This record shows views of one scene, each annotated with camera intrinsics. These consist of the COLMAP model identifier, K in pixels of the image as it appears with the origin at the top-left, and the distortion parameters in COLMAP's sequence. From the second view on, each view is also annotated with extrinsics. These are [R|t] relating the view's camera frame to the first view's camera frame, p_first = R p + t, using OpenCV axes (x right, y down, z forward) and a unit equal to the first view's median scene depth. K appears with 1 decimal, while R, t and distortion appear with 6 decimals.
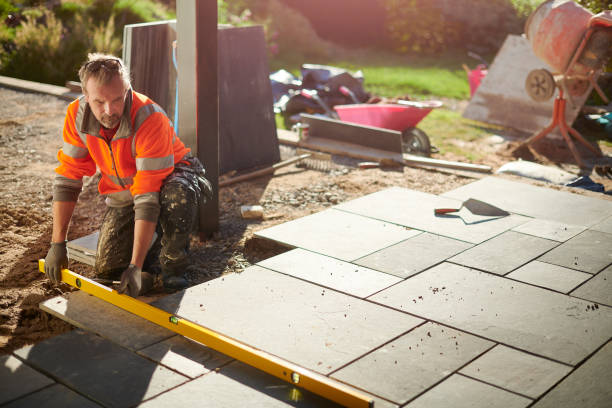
lens RADIAL K [[888.1, 0, 306.0], [0, 888.1, 204.0], [0, 0, 1]] dist [-0.150740, 0.121705]
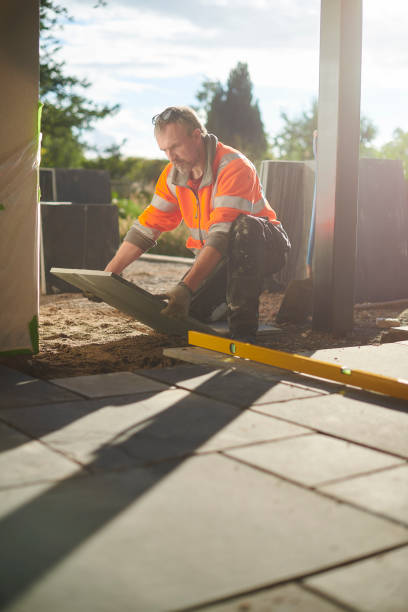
lens RADIAL K [[888.1, 0, 190.7], [0, 888.1, 303.4], [0, 0, 1]] dist [-0.150740, 0.121705]
pose [[0.964144, 0.025734, -0.264130, -0.011190], [-0.071823, 0.983447, -0.166354, 0.107453], [0.255477, 0.179360, 0.950032, 0.040339]]
